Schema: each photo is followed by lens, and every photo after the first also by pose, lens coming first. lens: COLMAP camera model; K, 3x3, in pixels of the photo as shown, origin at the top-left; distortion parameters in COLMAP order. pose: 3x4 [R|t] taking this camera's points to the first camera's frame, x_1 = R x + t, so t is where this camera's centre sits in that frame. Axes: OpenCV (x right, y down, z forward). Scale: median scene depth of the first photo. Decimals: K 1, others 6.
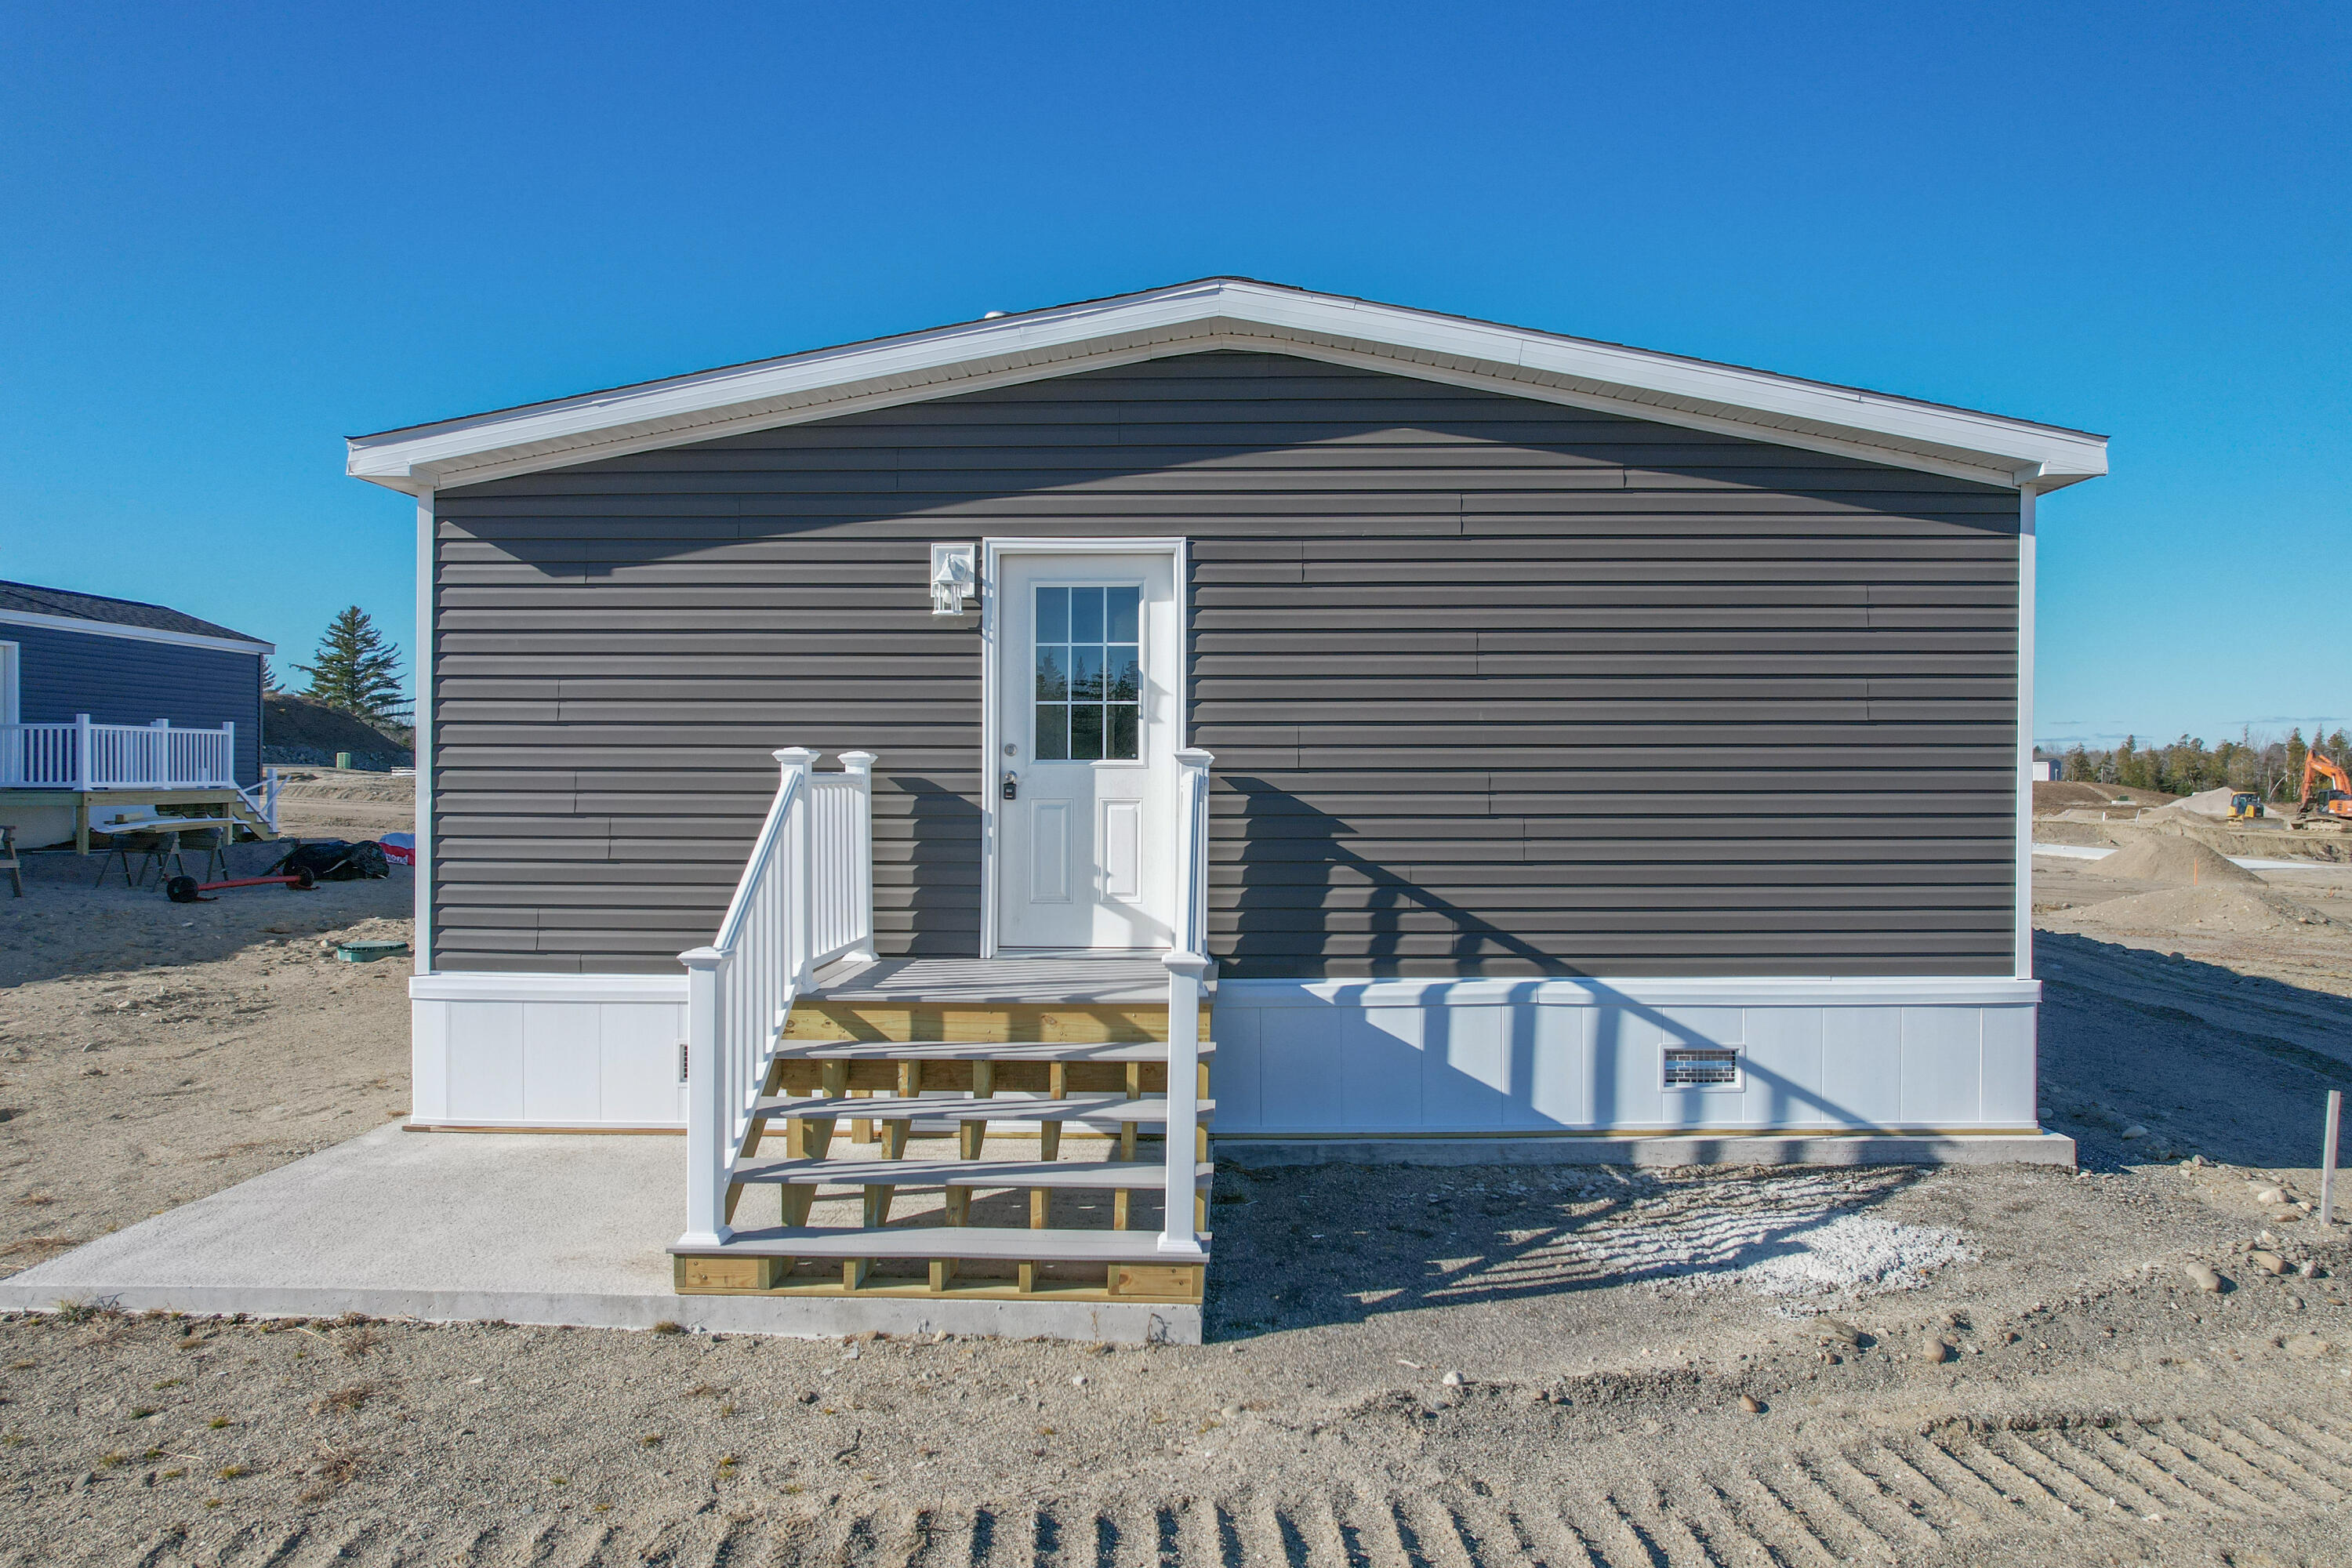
lens RADIAL K [[1516.6, 0, 1176.0], [0, 1516.6, 784.0], [0, 0, 1]] dist [-0.034571, -0.000596]
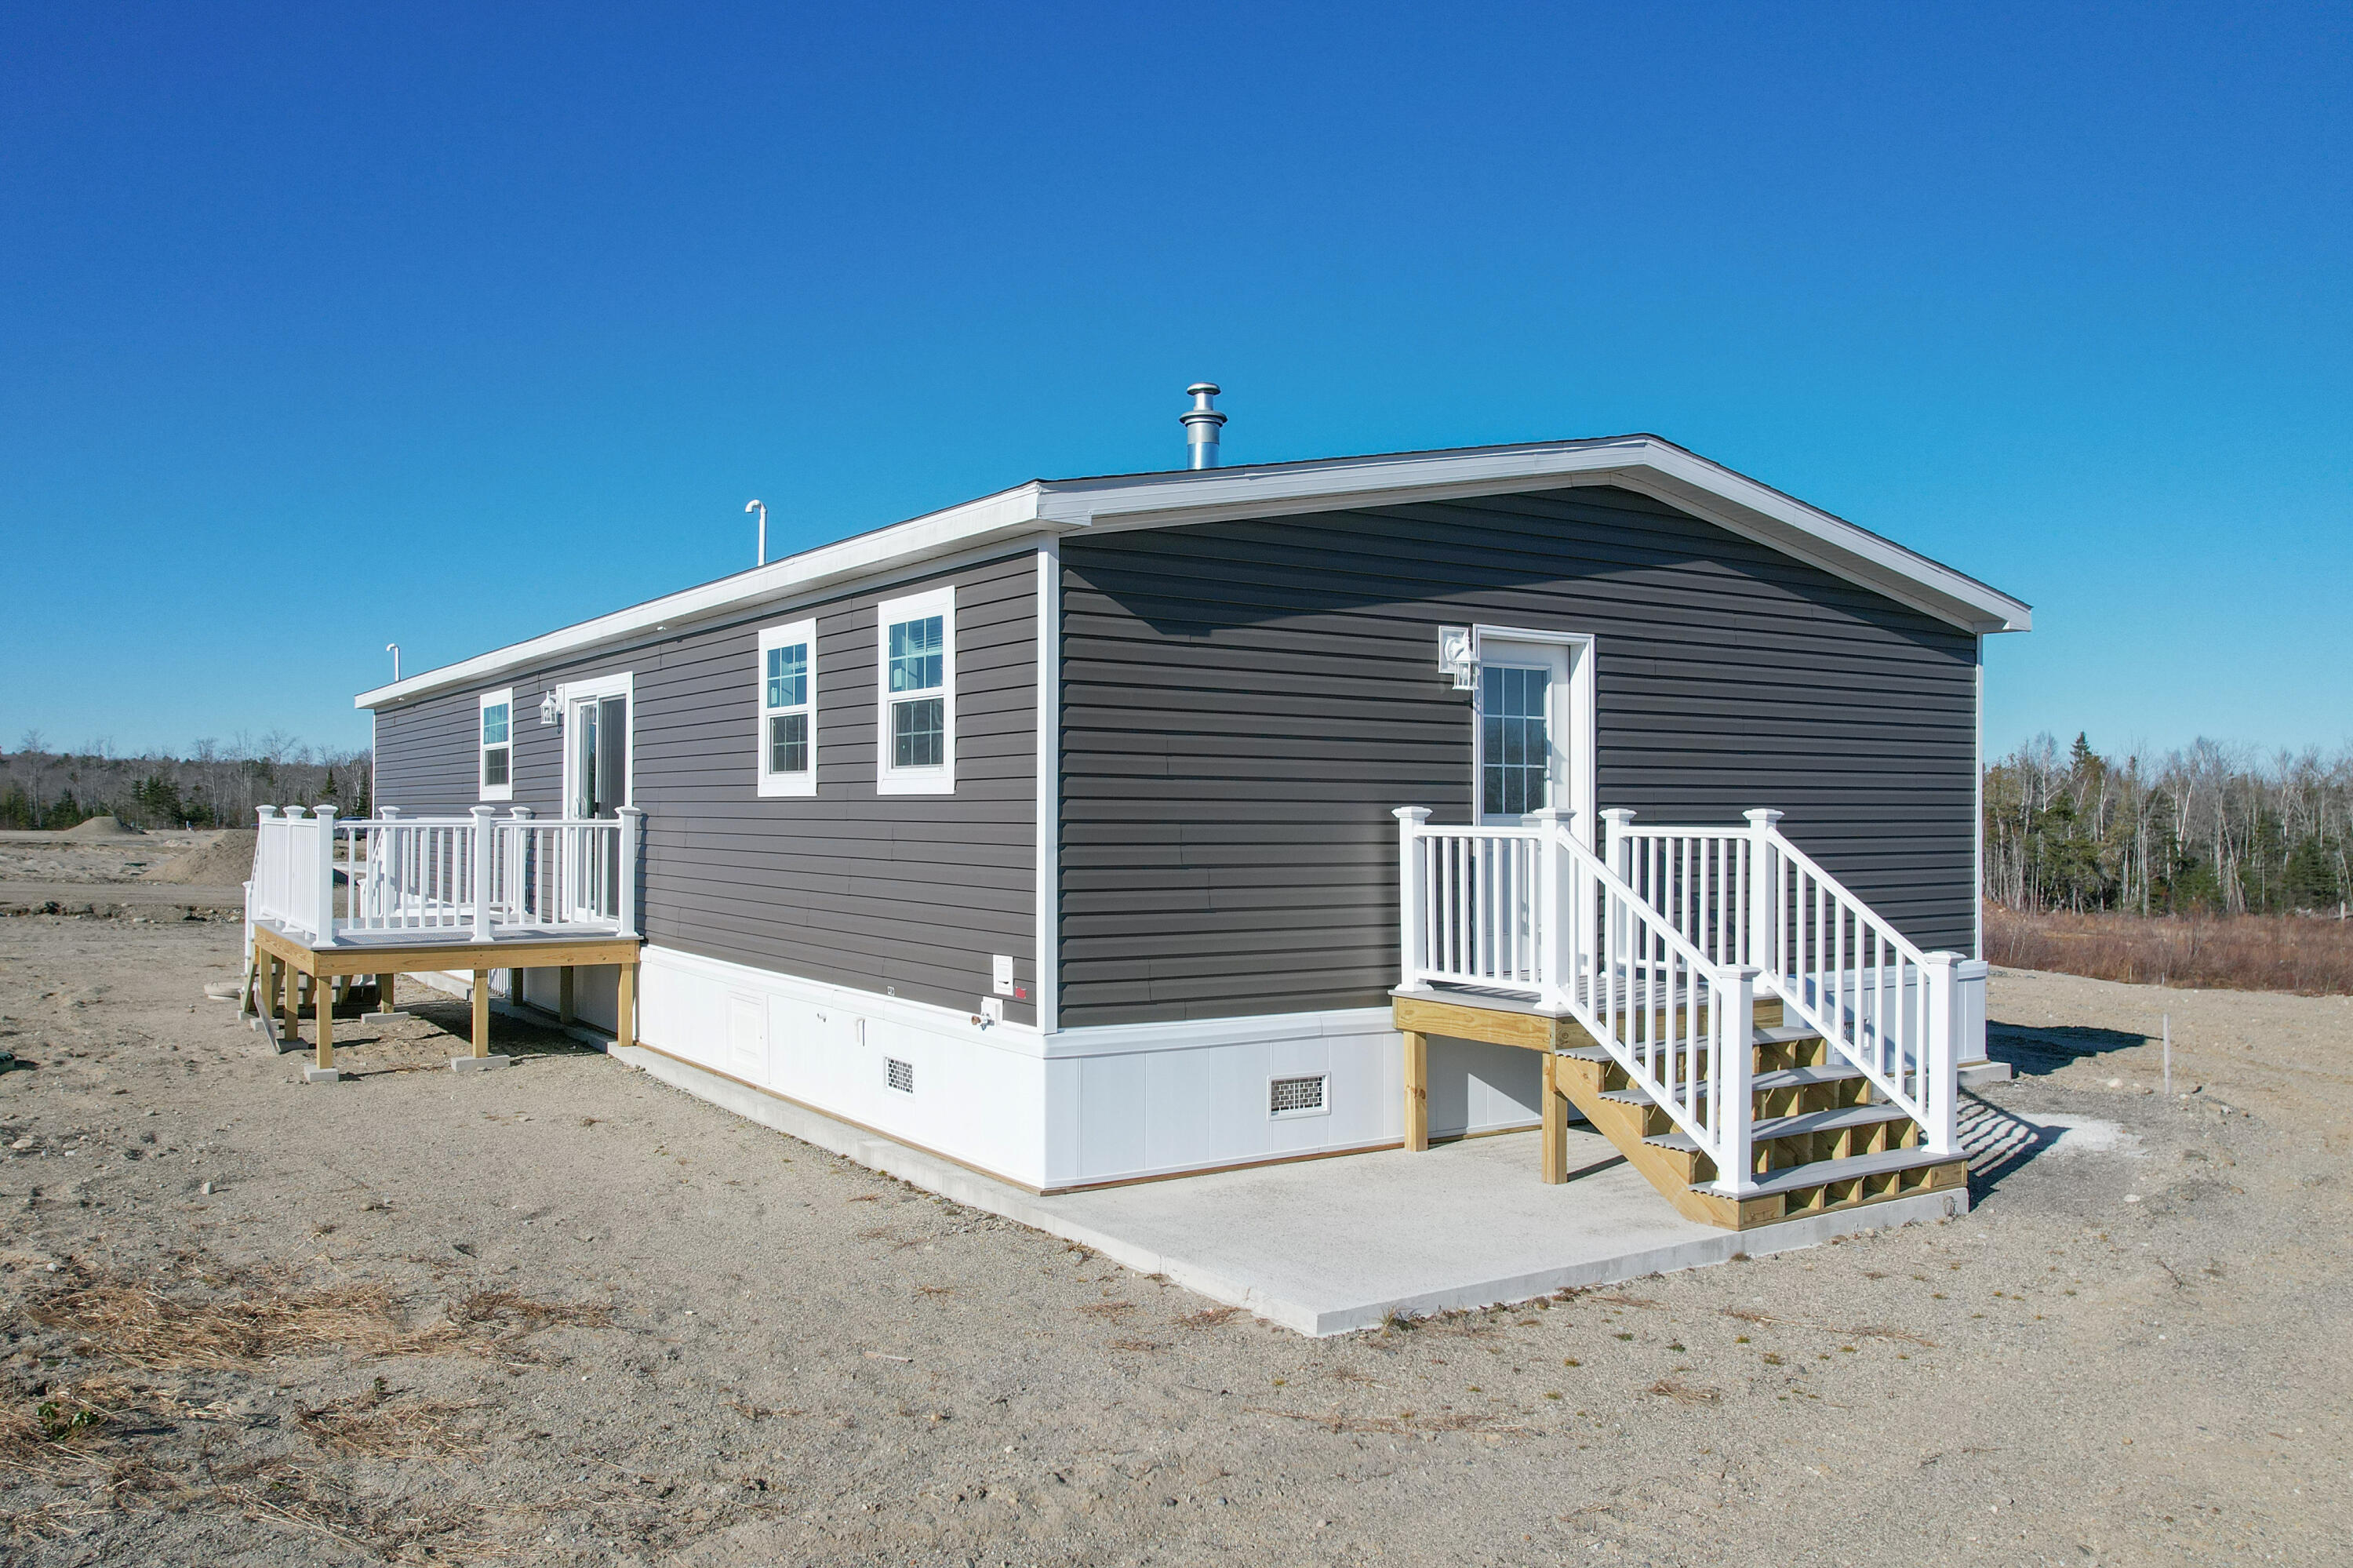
lens RADIAL K [[1755.4, 0, 1176.5], [0, 1755.4, 784.0], [0, 0, 1]] dist [-0.048732, 0.000561]
pose [[0.826194, 0.011181, 0.563275, -1.075203], [-0.002679, 0.999870, -0.015919, -0.016920], [-0.563379, 0.011643, 0.826116, 0.013234]]
